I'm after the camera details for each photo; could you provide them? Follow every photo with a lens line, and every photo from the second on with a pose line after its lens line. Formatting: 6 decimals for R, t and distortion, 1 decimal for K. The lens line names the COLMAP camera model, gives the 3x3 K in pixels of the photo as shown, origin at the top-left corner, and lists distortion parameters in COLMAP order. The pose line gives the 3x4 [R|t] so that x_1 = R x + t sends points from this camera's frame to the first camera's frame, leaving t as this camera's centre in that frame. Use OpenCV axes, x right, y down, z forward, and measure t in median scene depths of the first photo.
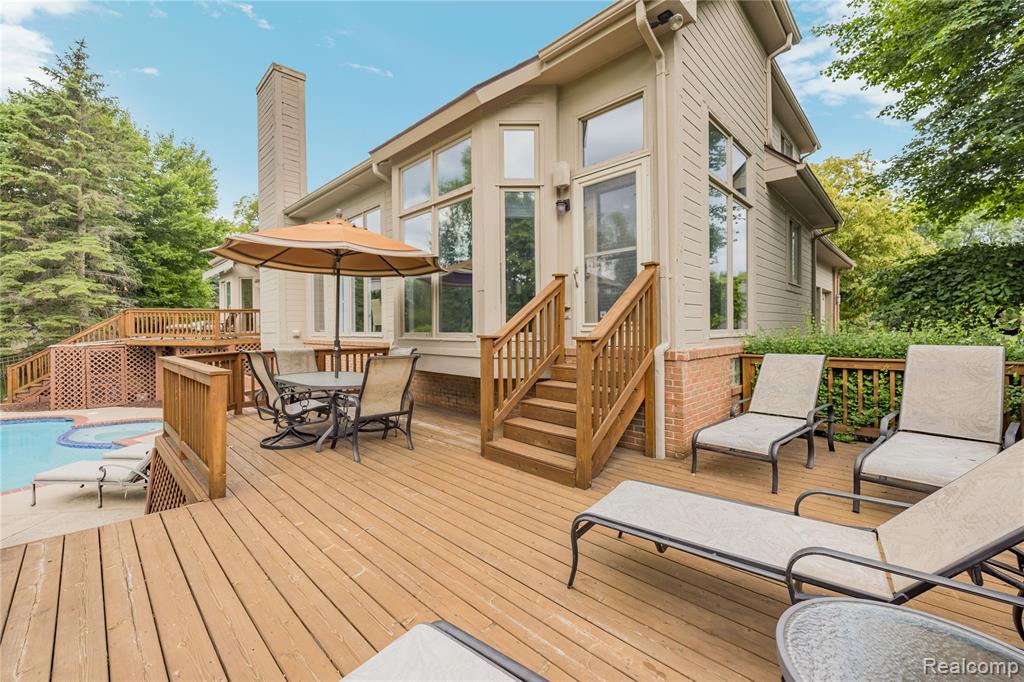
lens RADIAL K [[409.4, 0, 516.3], [0, 409.4, 332.6], [0, 0, 1]] dist [0.002762, 0.000600]
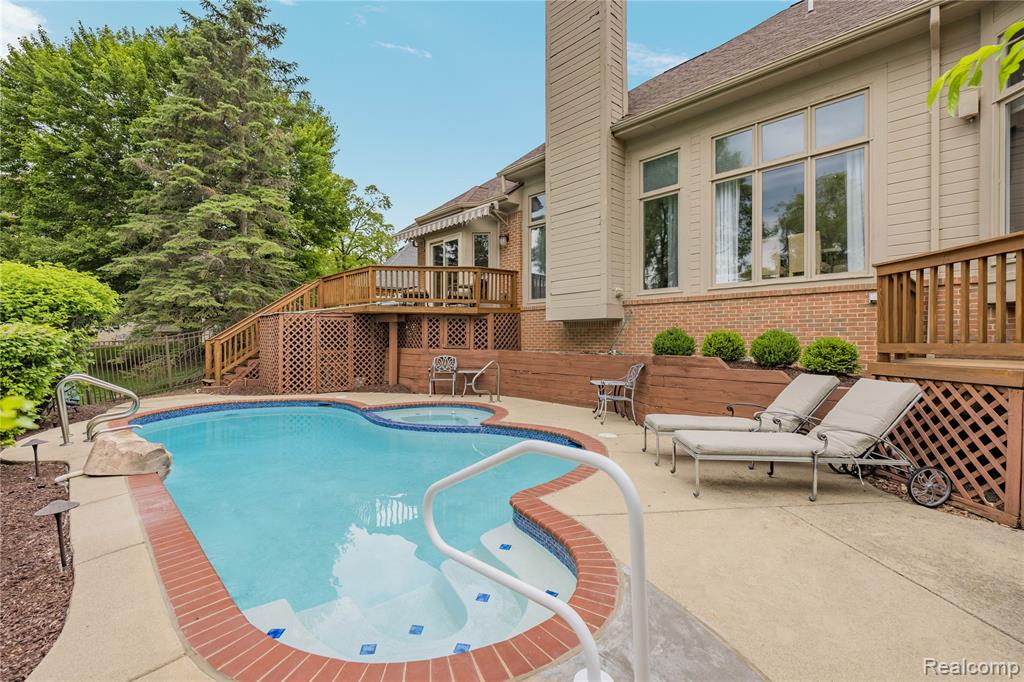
lens RADIAL K [[447.9, 0, 512.0], [0, 447.9, 341.0], [0, 0, 1]] dist [-0.000588, 0.013506]
pose [[0.999650, 0.007687, -0.025312, -0.577894], [-0.008009, 0.999888, -0.012630, 0.083021], [0.025212, 0.012828, 0.999600, 0.135687]]
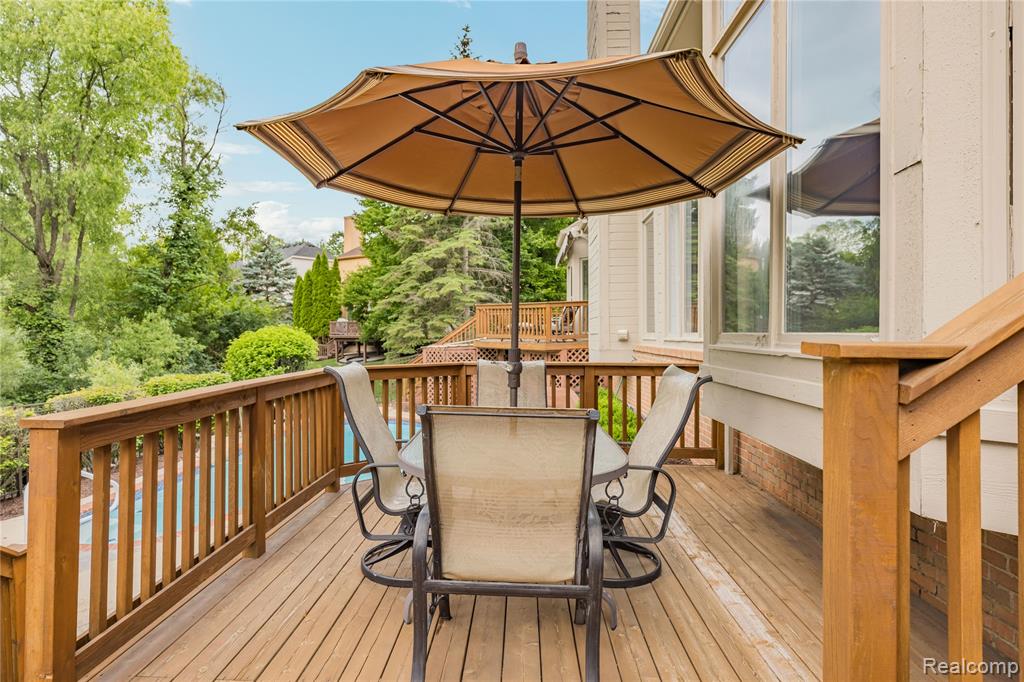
lens RADIAL K [[573.6, 0, 517.2], [0, 573.6, 323.4], [0, 0, 1]] dist [0.004734, -0.000146]
pose [[0.677045, -0.007011, -0.735908, 0.001912], [-0.009562, 0.999786, -0.018322, 0.001641], [0.735879, 0.019441, 0.676834, 0.220389]]
